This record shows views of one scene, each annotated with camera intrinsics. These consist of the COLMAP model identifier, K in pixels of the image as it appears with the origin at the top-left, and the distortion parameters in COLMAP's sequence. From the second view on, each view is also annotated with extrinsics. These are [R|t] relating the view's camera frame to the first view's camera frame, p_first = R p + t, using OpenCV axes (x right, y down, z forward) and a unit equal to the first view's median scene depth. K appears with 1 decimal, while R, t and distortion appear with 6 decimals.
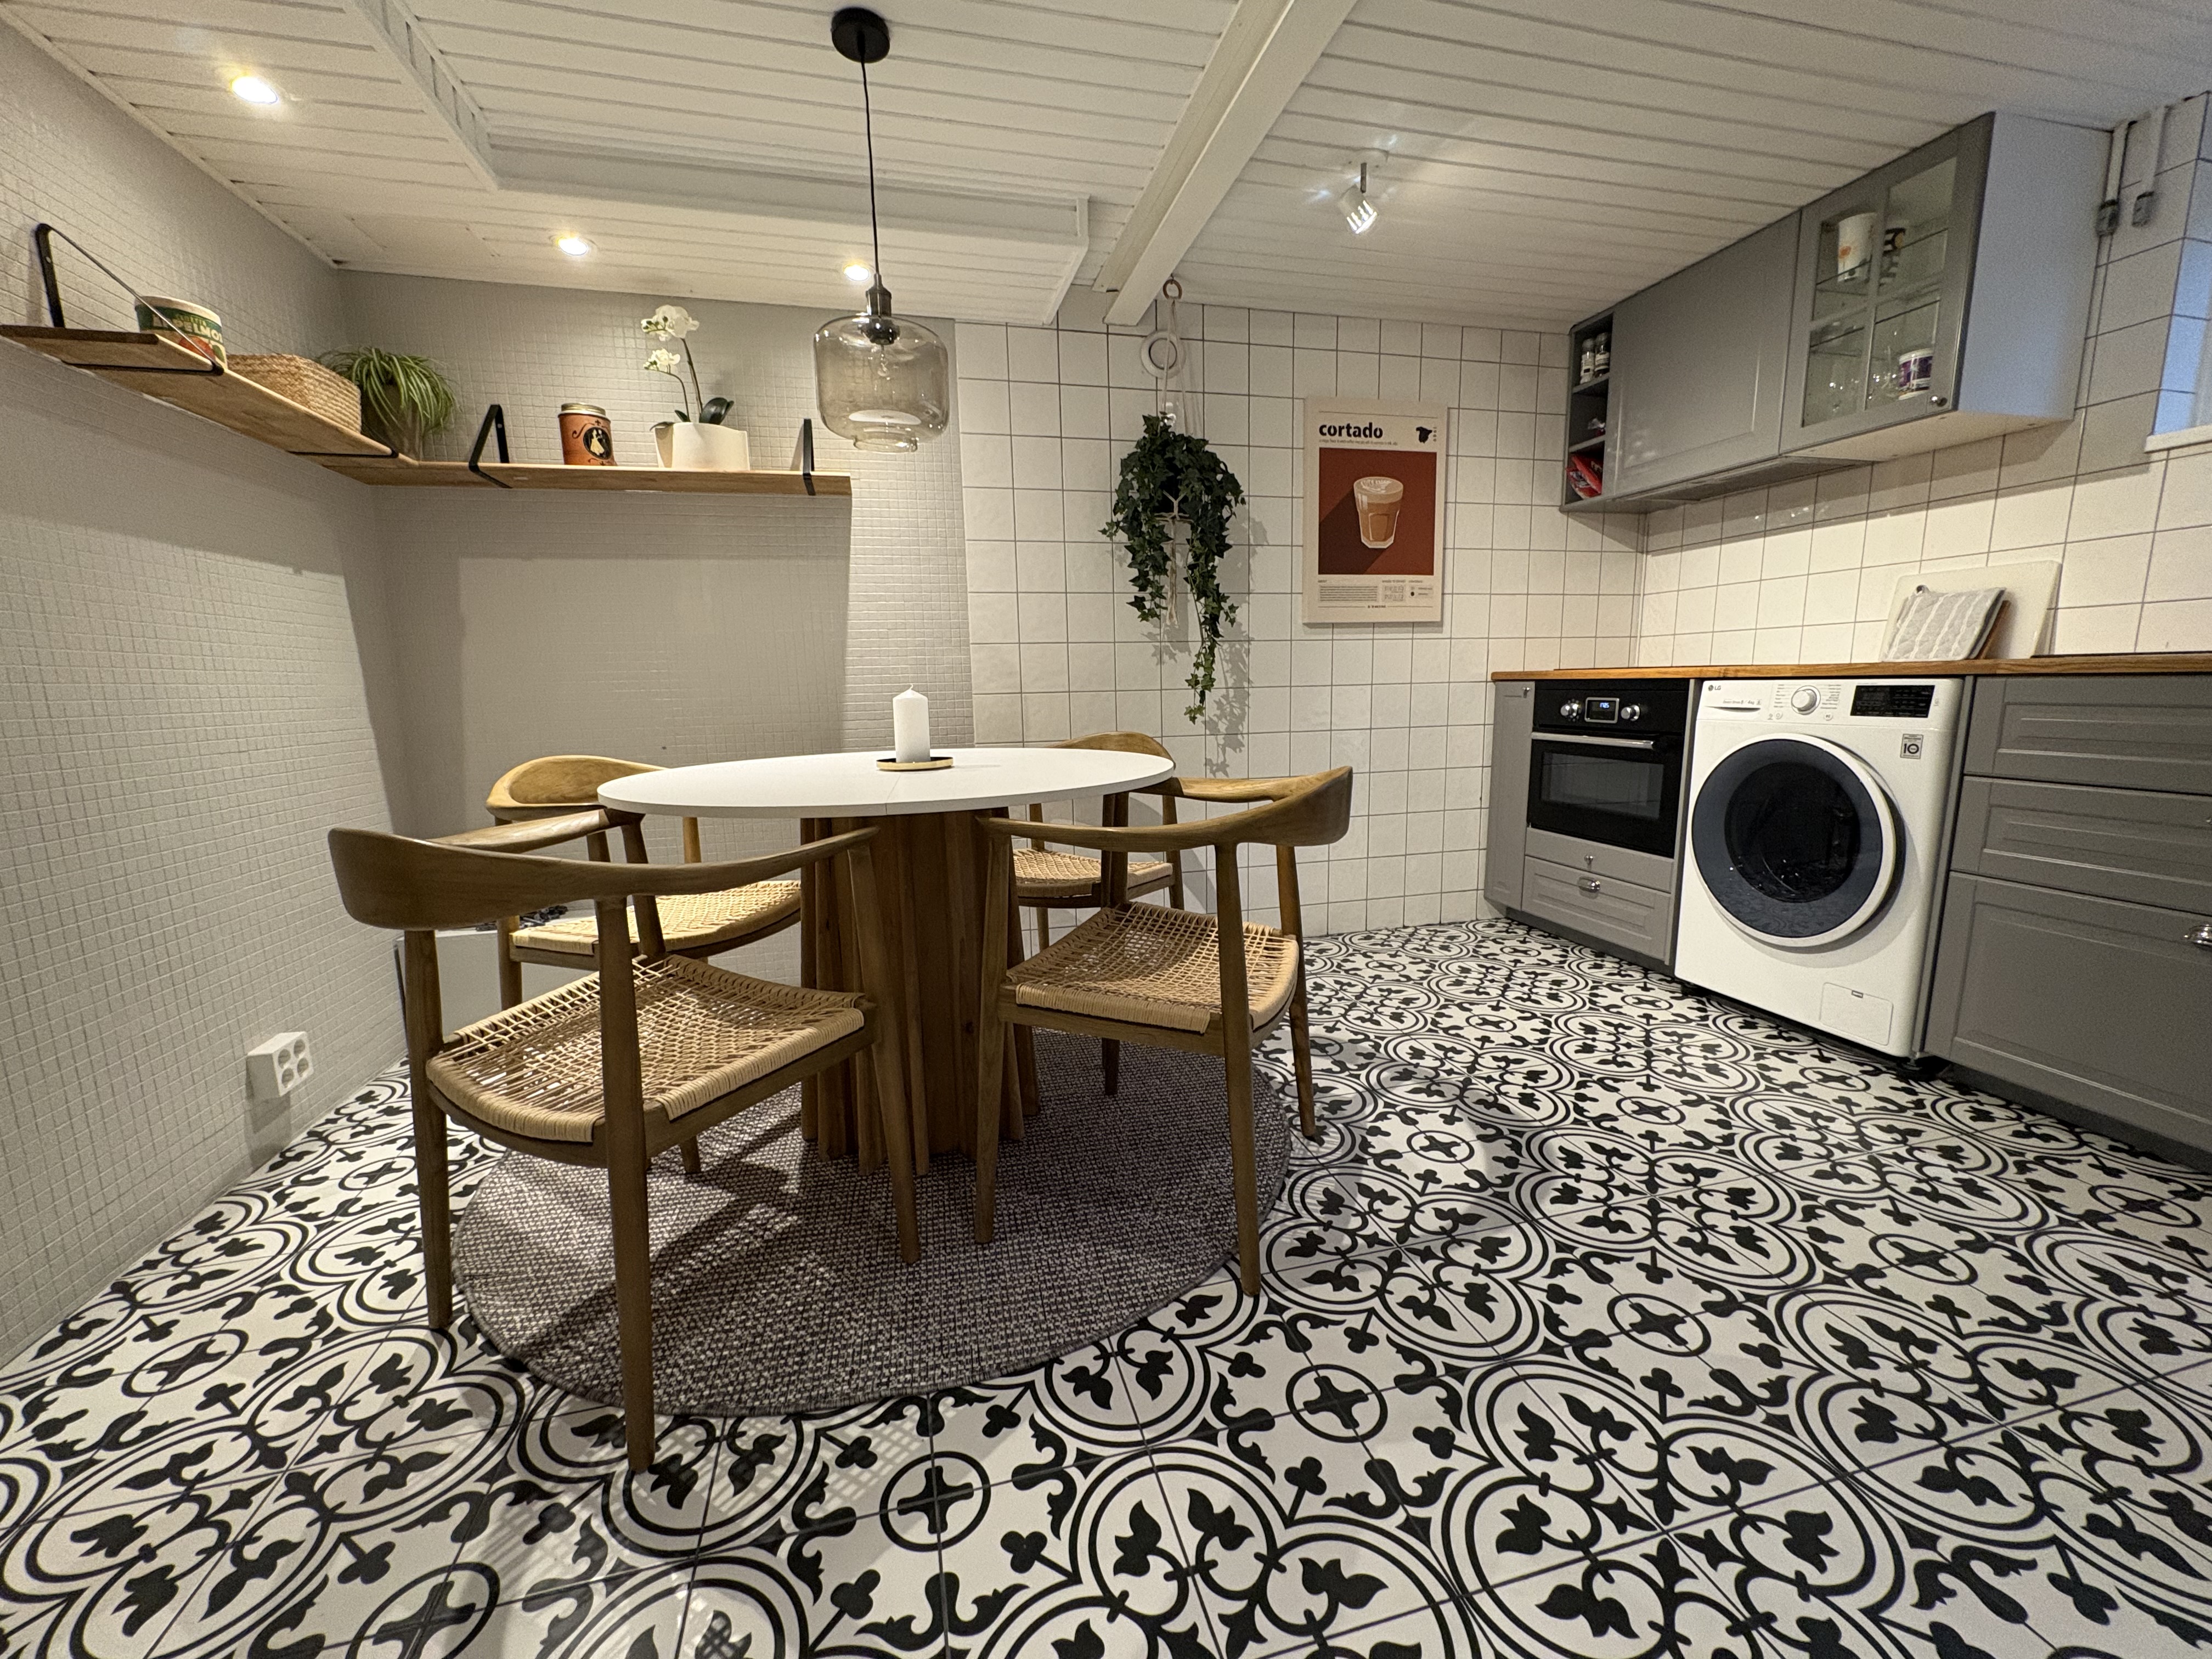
lens RADIAL K [[879.9, 0, 1109.1], [0, 879.9, 830.8], [0, 0, 1]] dist [-0.001146, -0.000718]
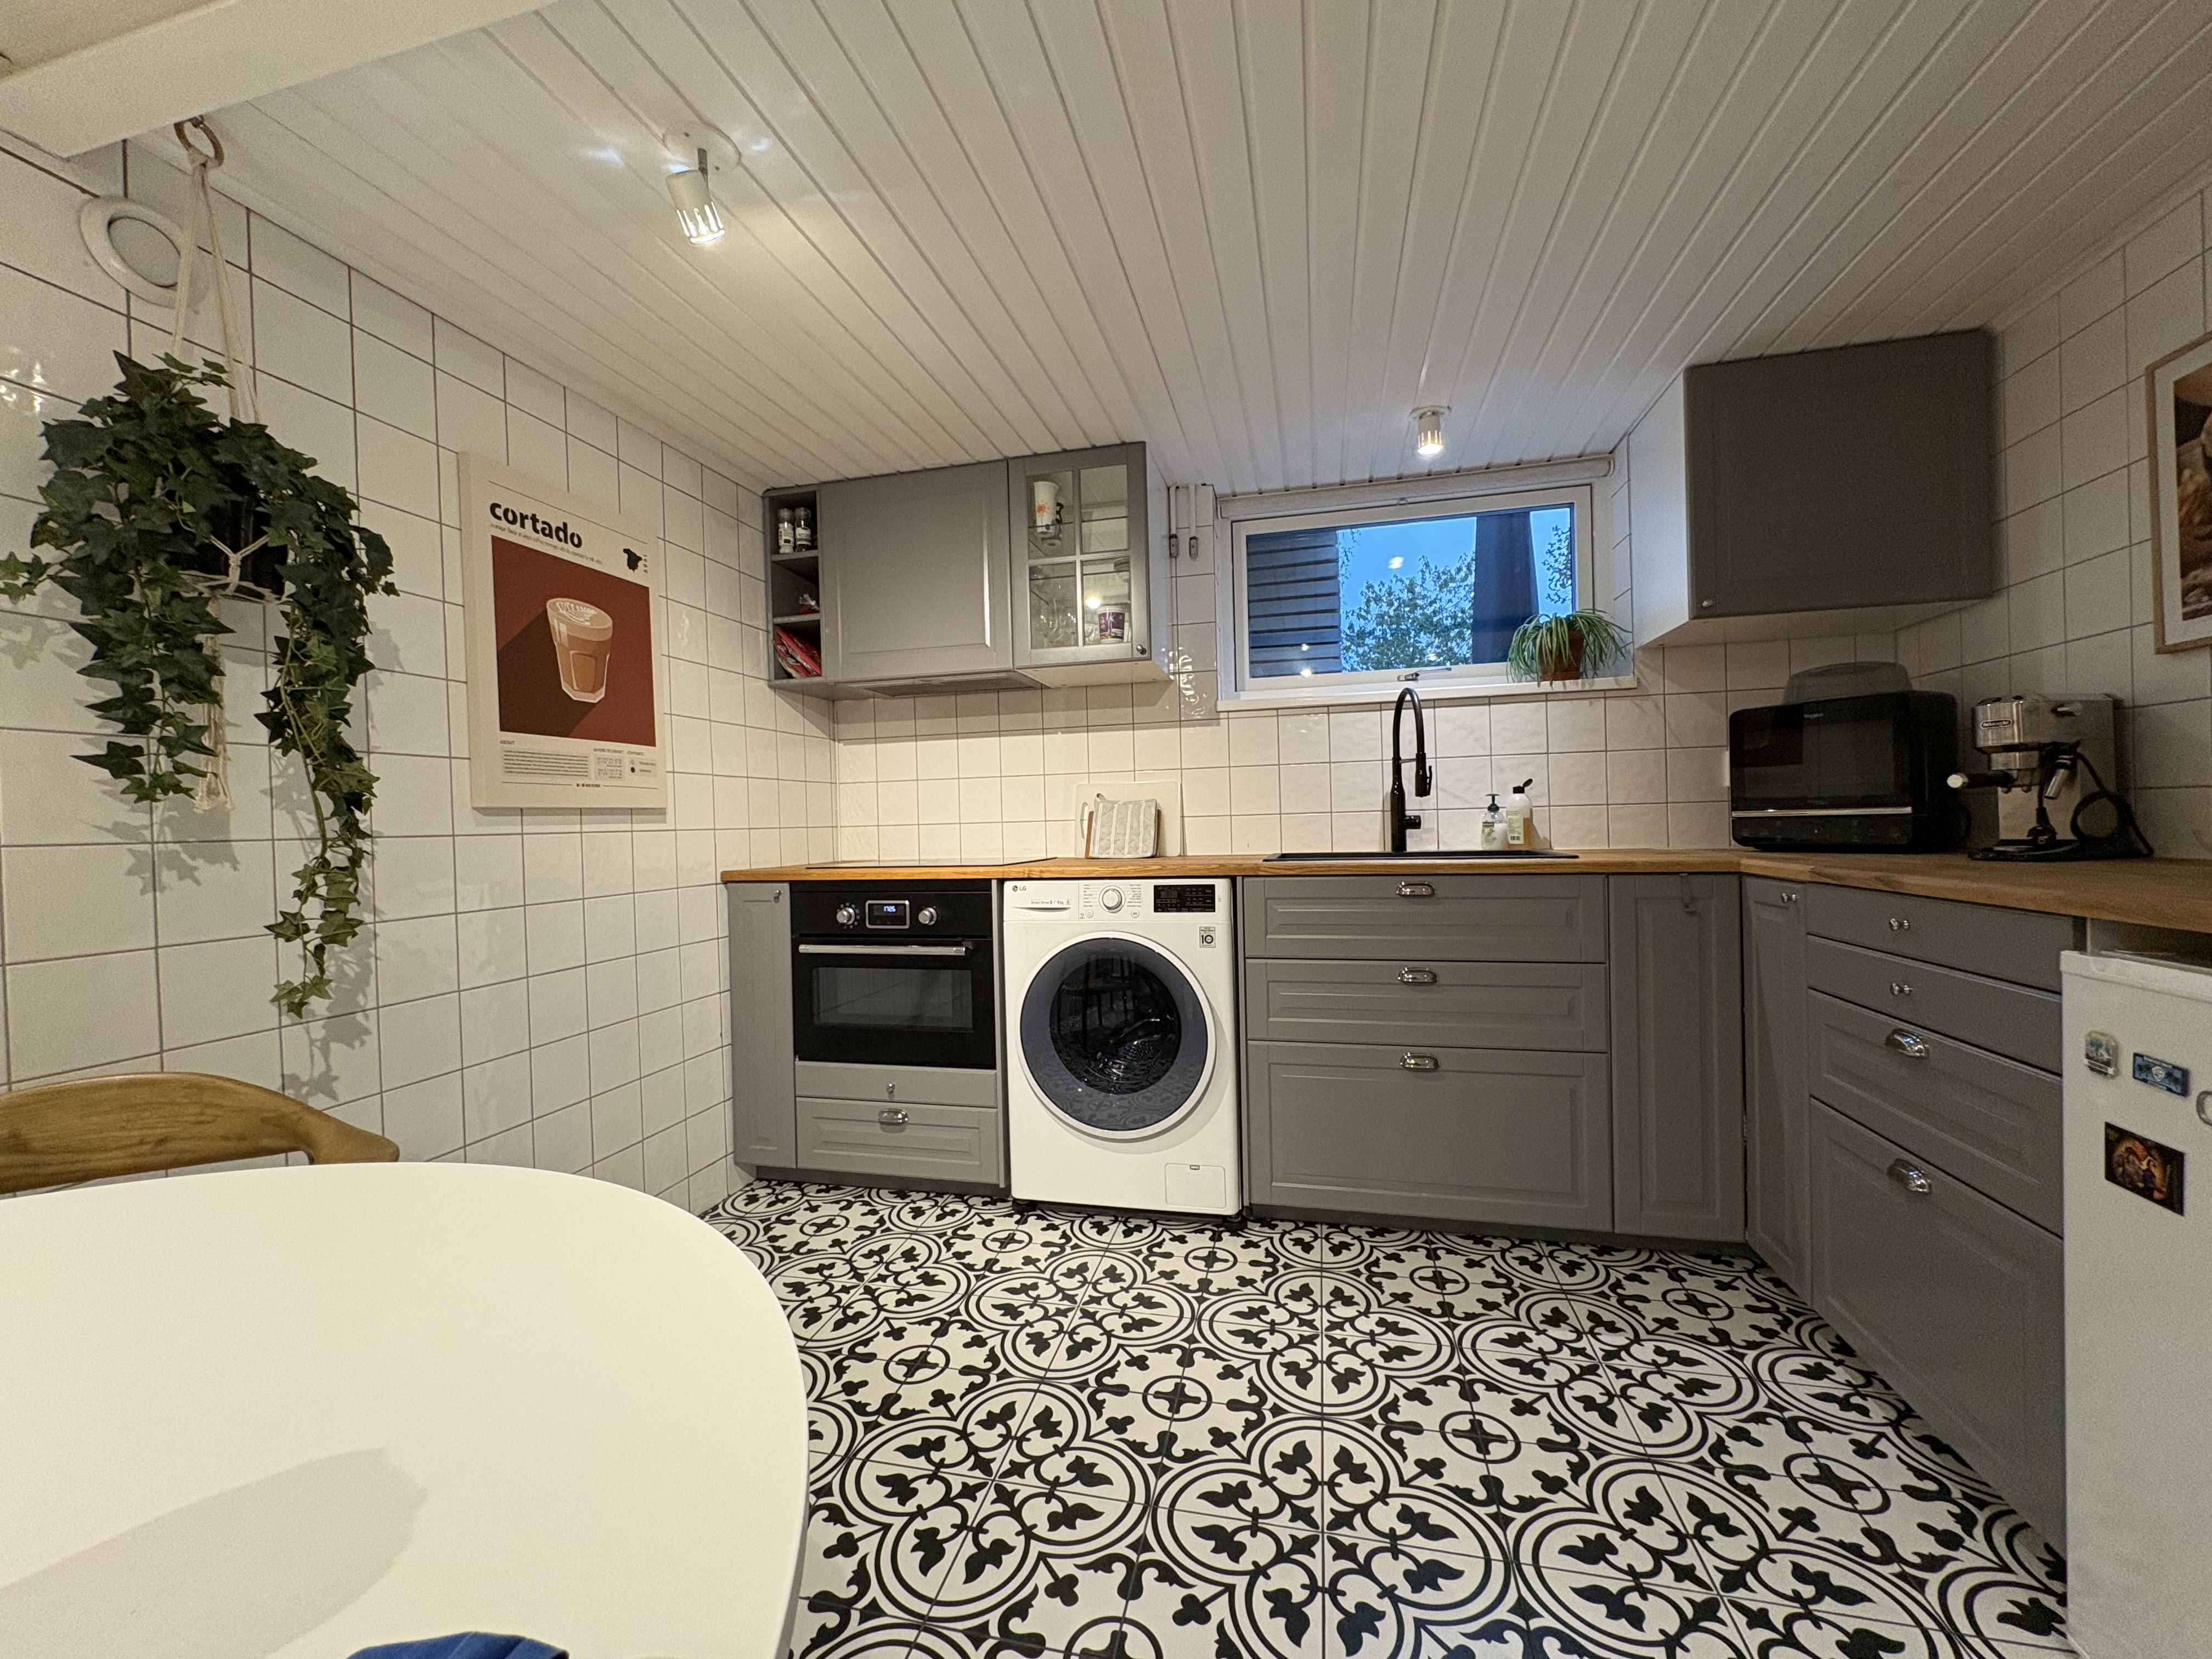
lens RADIAL K [[879.9, 0, 1104.2], [0, 879.9, 830.1], [0, 0, 1]] dist [-0.001146, -0.000718]
pose [[0.472317, 0.000092, 0.881429, -0.160622], [0.162834, 0.982778, -0.087359, -0.152719], [-0.866257, 0.184788, 0.464168, 0.547598]]
